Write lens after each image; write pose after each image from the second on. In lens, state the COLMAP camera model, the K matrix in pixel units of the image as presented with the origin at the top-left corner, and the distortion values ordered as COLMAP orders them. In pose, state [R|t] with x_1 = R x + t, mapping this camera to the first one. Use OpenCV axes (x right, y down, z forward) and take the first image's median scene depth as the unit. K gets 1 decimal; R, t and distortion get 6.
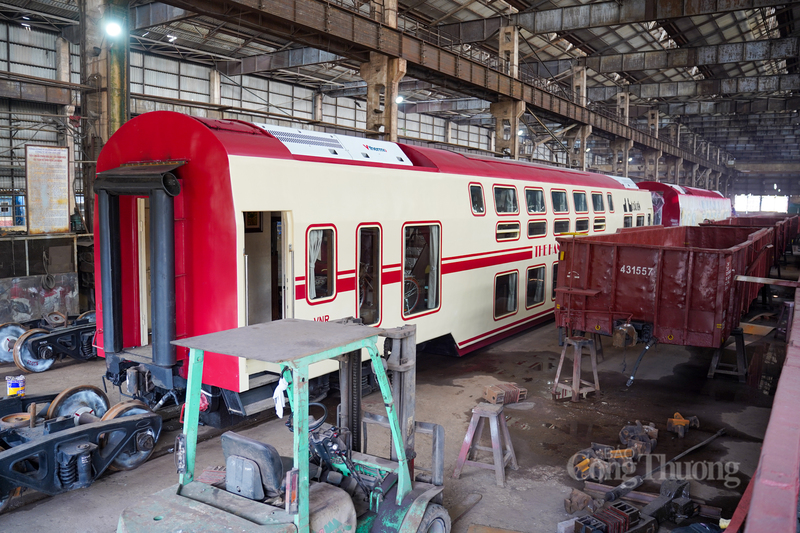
lens RADIAL K [[657.1, 0, 400.0], [0, 657.1, 266.5], [0, 0, 1]] dist [-0.011427, -0.003729]
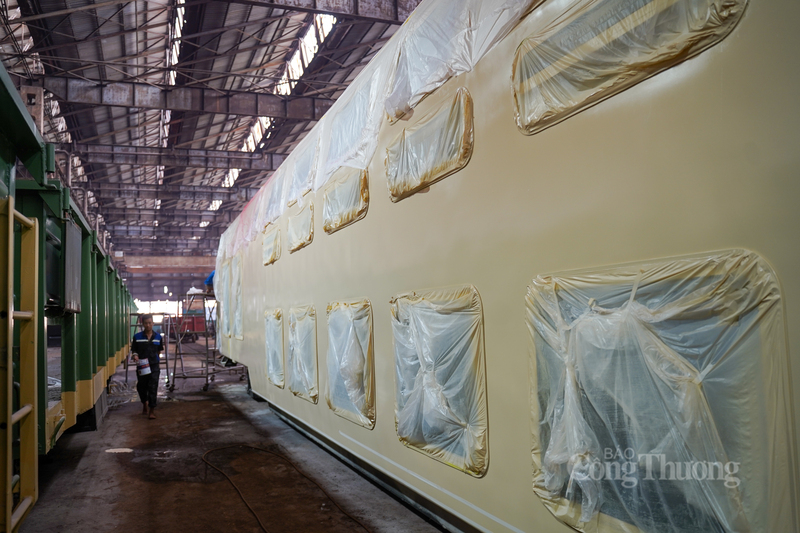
lens RADIAL K [[657.1, 0, 400.0], [0, 657.1, 266.5], [0, 0, 1]] dist [-0.011427, -0.003729]
pose [[0.592568, 0.021703, 0.805228, 0.108294], [0.129737, 0.984015, -0.121995, -0.016744], [-0.795004, 0.176758, 0.580280, 0.343321]]
